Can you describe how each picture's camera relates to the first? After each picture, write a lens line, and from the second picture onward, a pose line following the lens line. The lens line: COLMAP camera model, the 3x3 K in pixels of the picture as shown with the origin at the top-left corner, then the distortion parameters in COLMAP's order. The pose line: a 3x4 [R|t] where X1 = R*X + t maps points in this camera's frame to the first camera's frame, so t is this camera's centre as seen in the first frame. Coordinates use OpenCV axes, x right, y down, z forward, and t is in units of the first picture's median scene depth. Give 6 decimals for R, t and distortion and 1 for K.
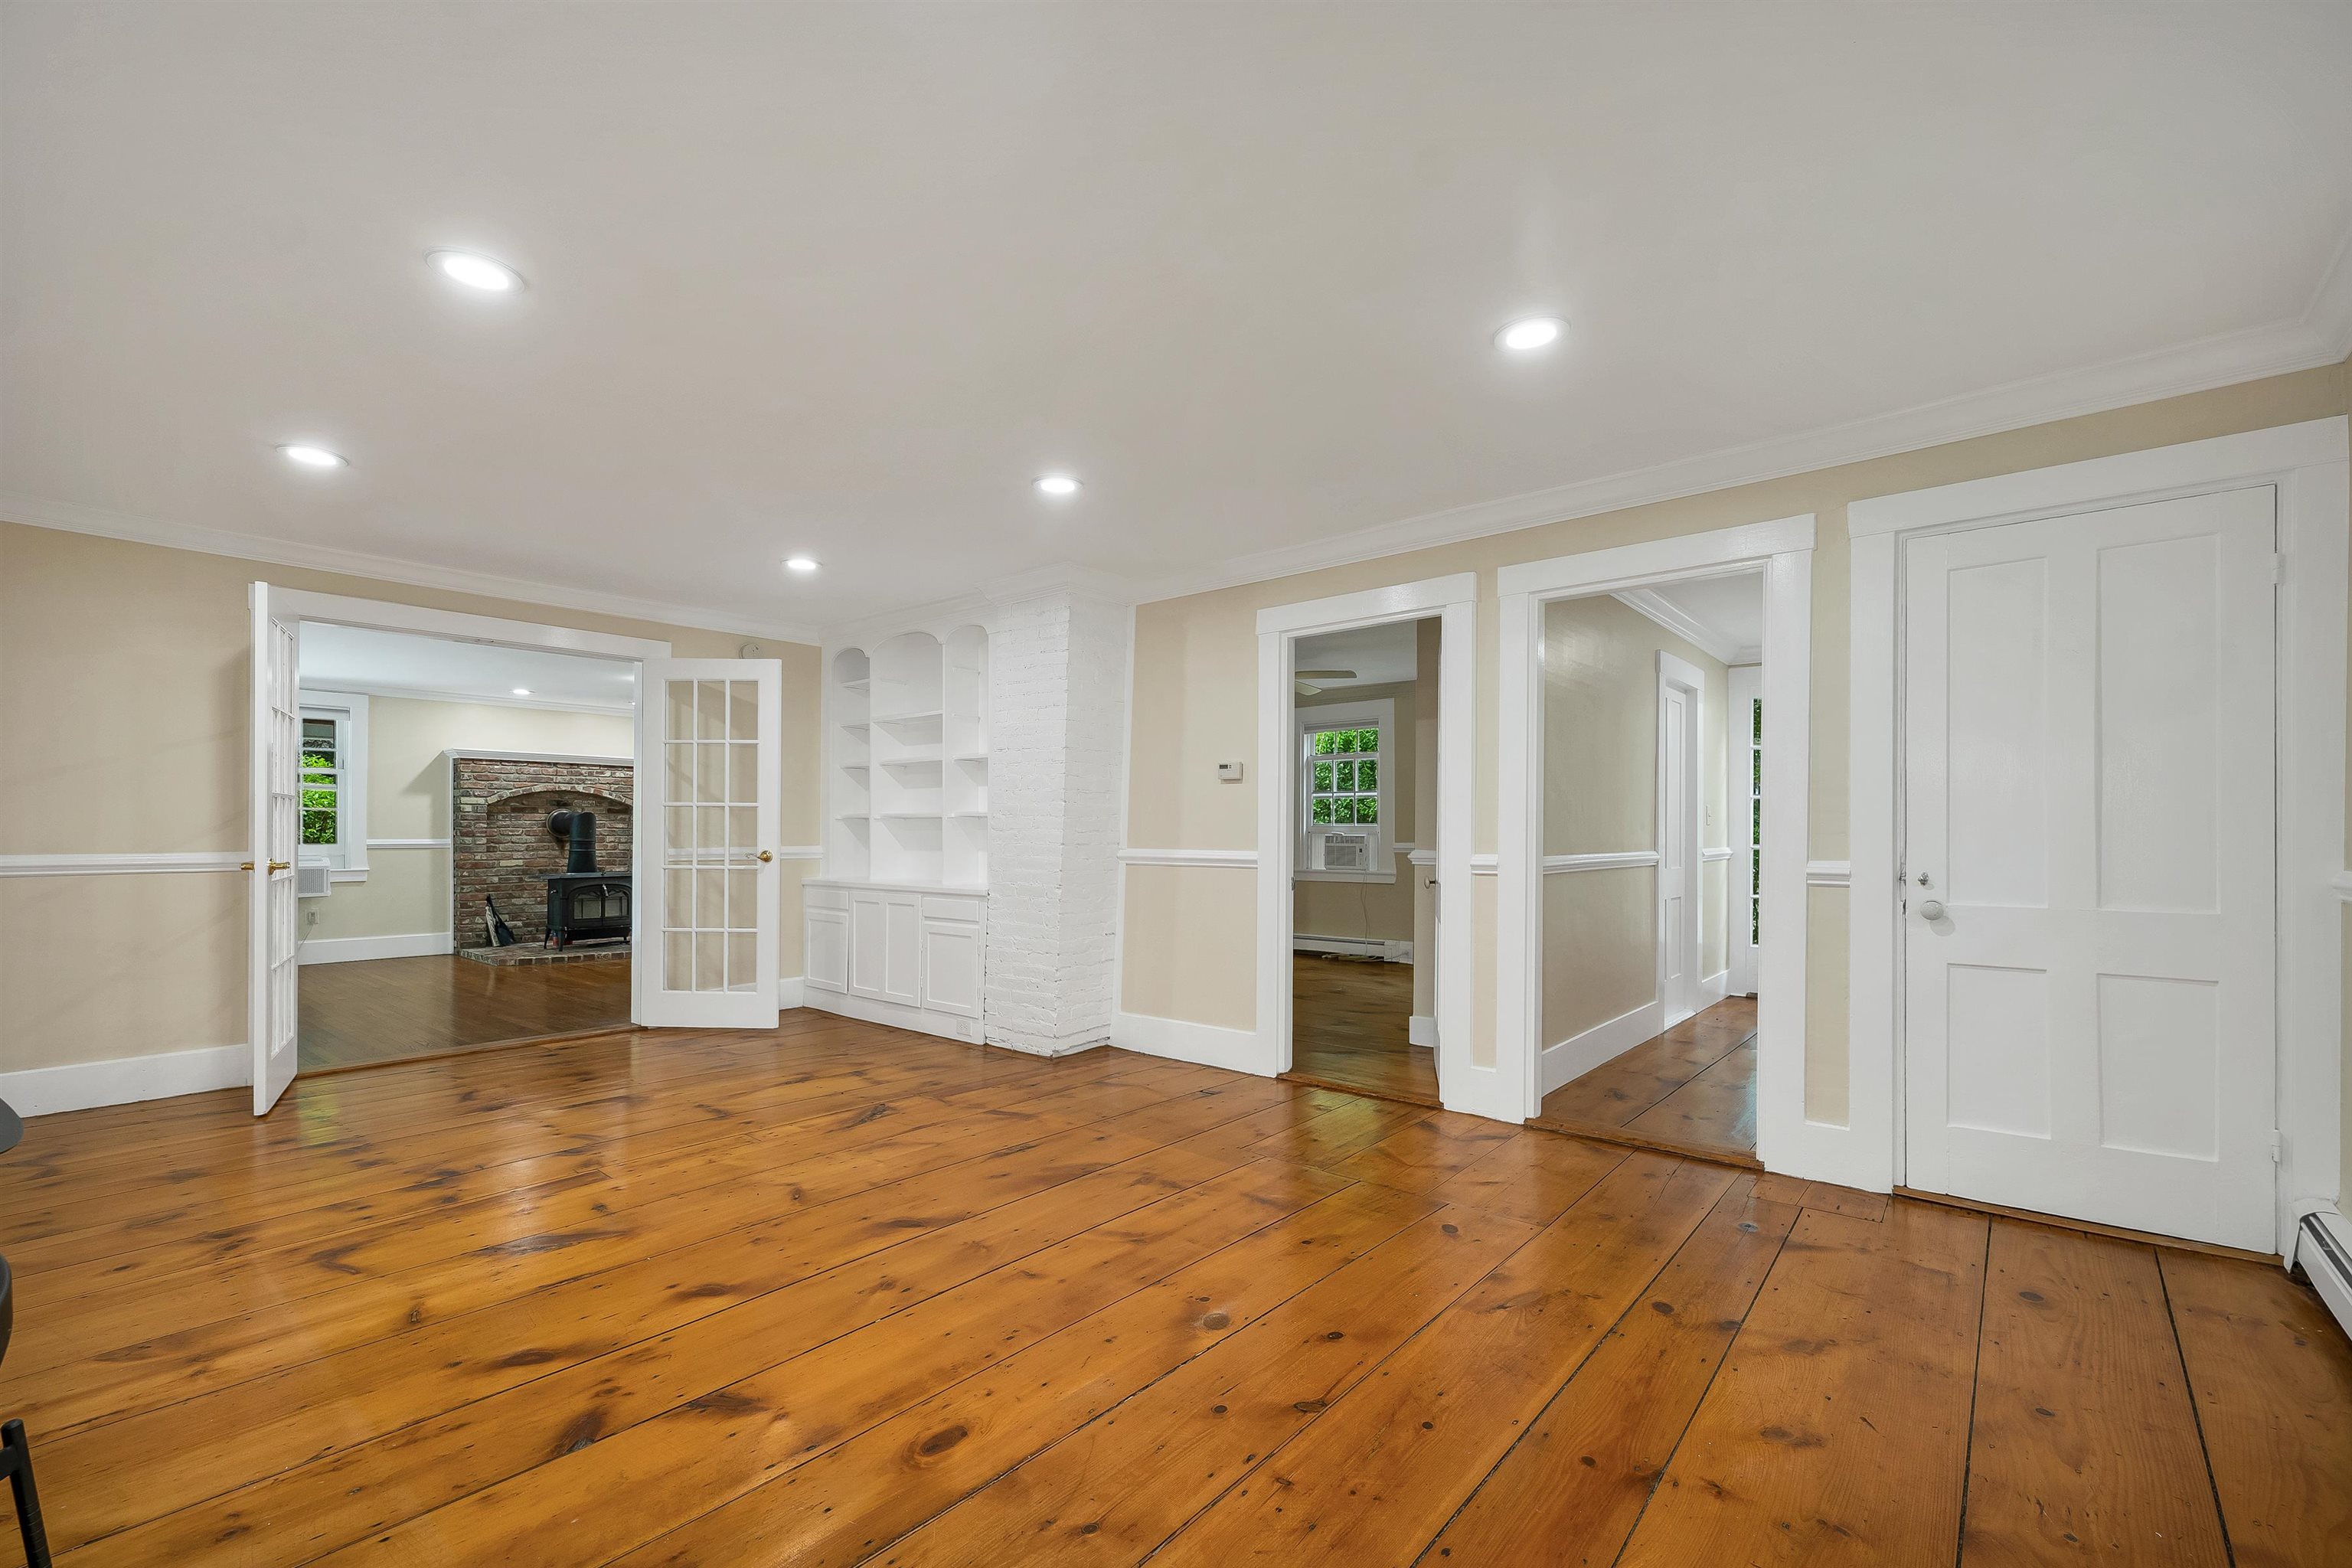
lens RADIAL K [[1021.3, 0, 1154.1], [0, 1021.3, 837.5], [0, 0, 1]] dist [0.002318, 0.000425]
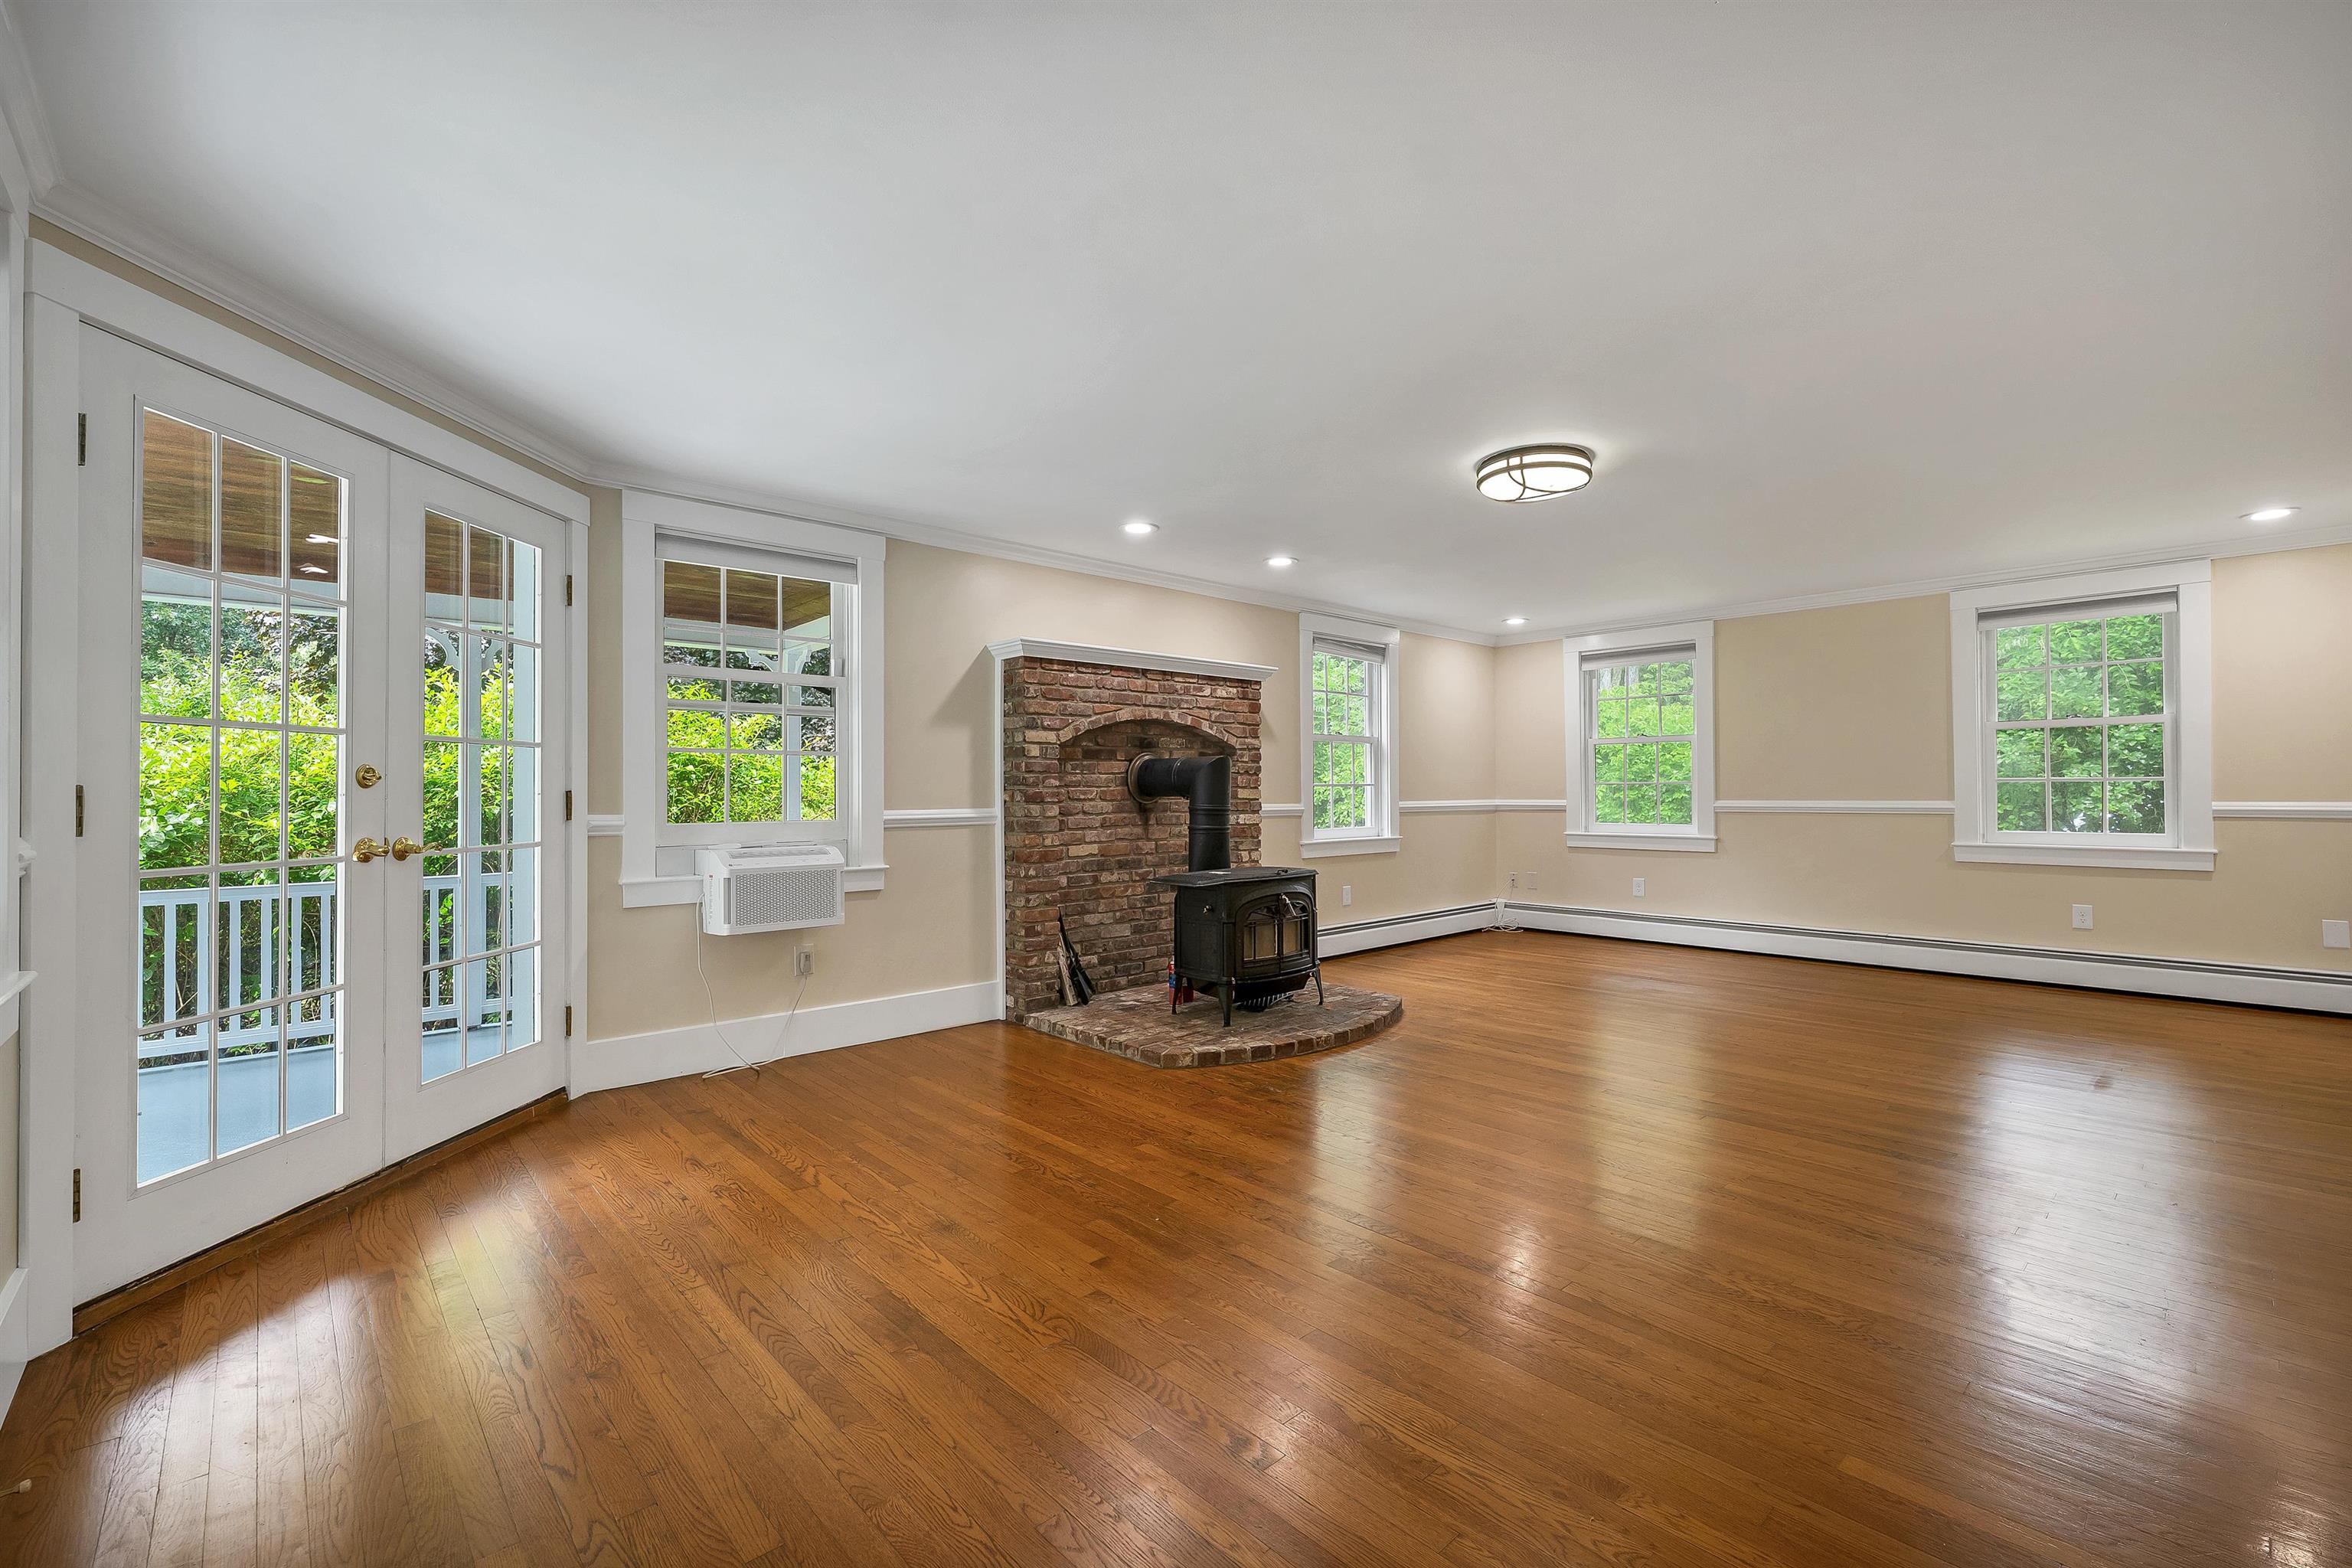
lens RADIAL K [[1021.3, 0, 1179.4], [0, 1021.3, 783.1], [0, 0, 1]] dist [0.002318, 0.000425]
pose [[0.989898, -0.006463, -0.141631, -0.511289], [0.004985, 0.999929, -0.010785, -0.005398], [0.141691, 0.009970, 0.989861, 0.471287]]
